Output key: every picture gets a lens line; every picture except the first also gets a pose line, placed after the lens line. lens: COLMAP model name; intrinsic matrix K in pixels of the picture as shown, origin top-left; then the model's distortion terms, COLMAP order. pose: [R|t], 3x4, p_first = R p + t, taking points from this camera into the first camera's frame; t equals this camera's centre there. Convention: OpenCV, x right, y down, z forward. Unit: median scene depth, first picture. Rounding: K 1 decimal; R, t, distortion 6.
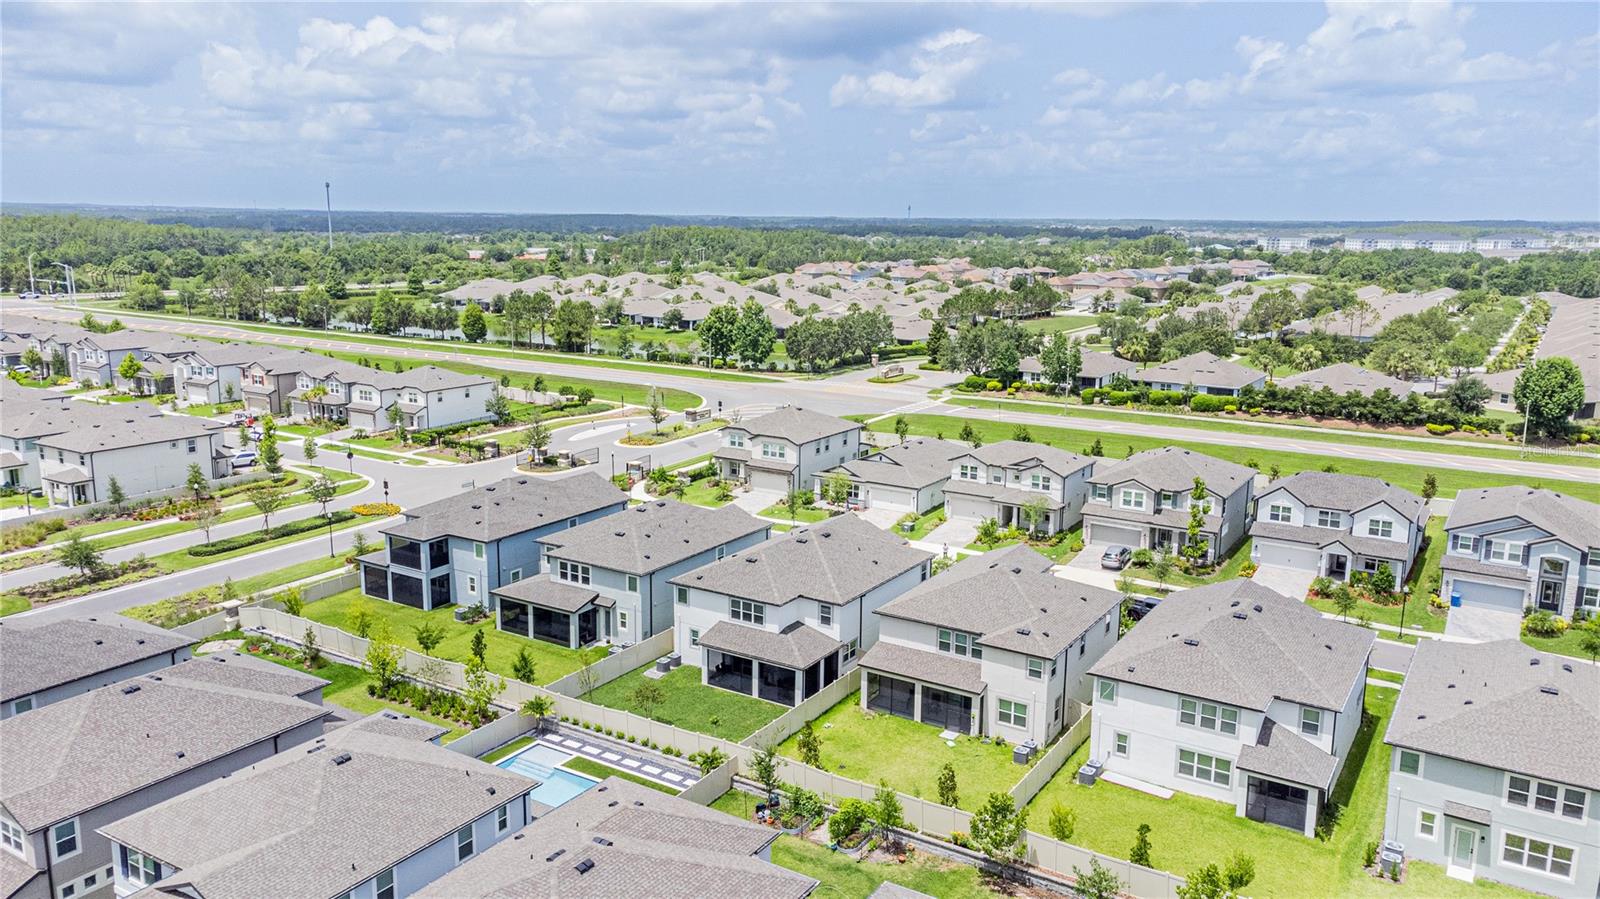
lens RADIAL K [[1183.2, 0, 800.0], [0, 1183.2, 449.5], [0, 0, 1]] dist [0.045286, 0.003538]
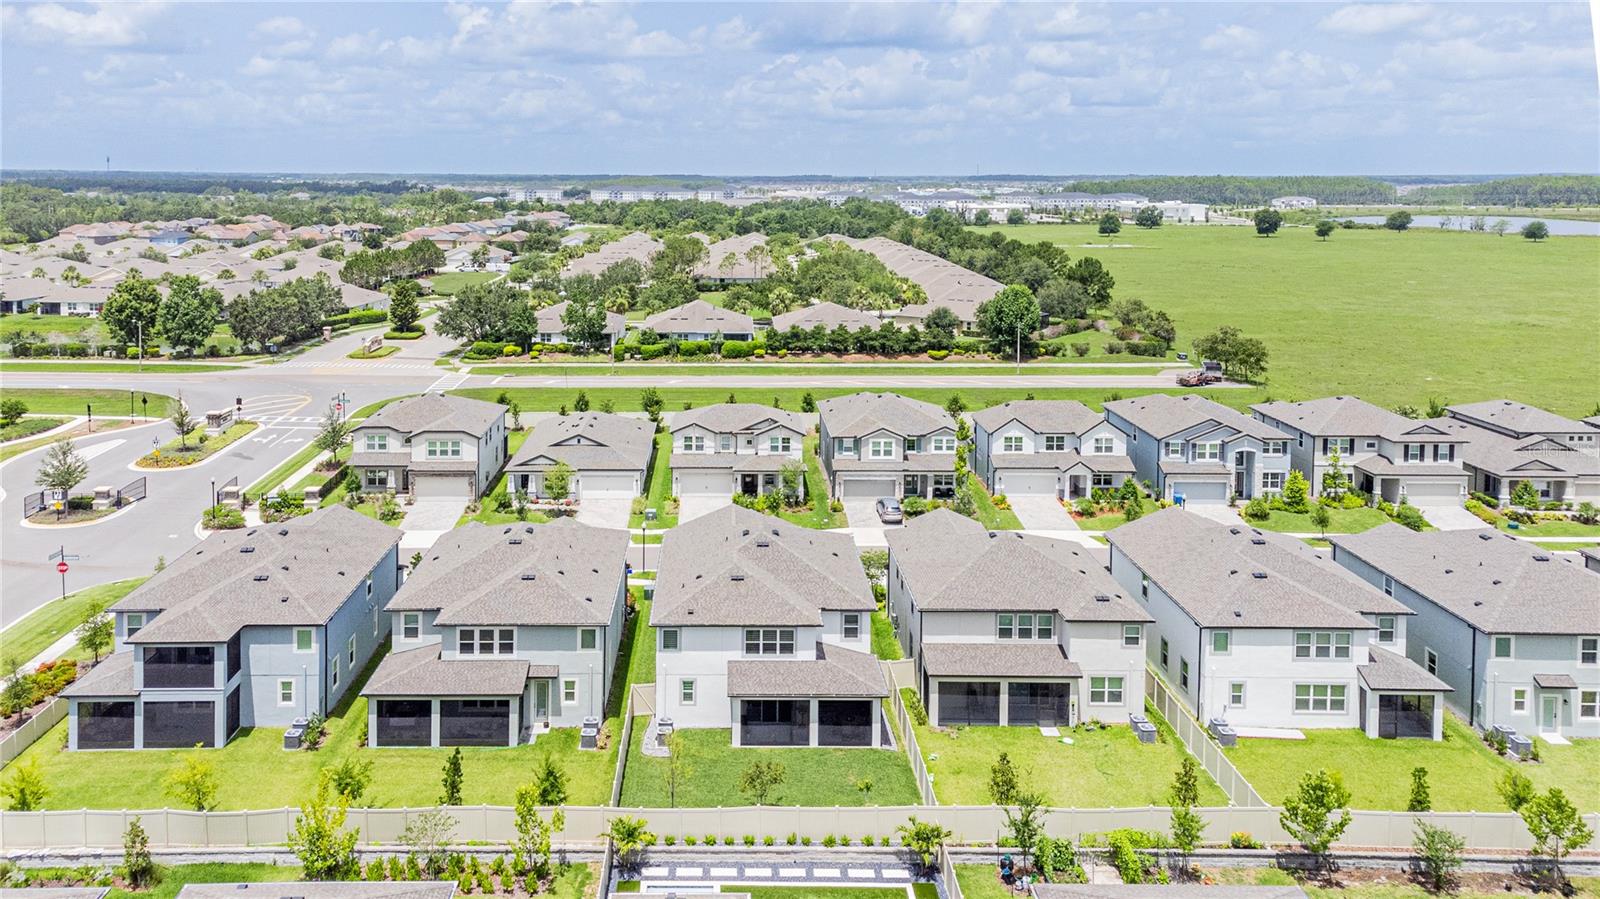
lens RADIAL K [[1231.4, 0, 728.0], [0, 1231.4, 273.6], [0, 0, 1]] dist [0.023710, 0.007829]
pose [[0.844263, -0.051808, 0.533419, -0.450115], [0.110139, 0.990844, -0.078086, -0.044733], [-0.524489, 0.124675, 0.842239, 0.240125]]
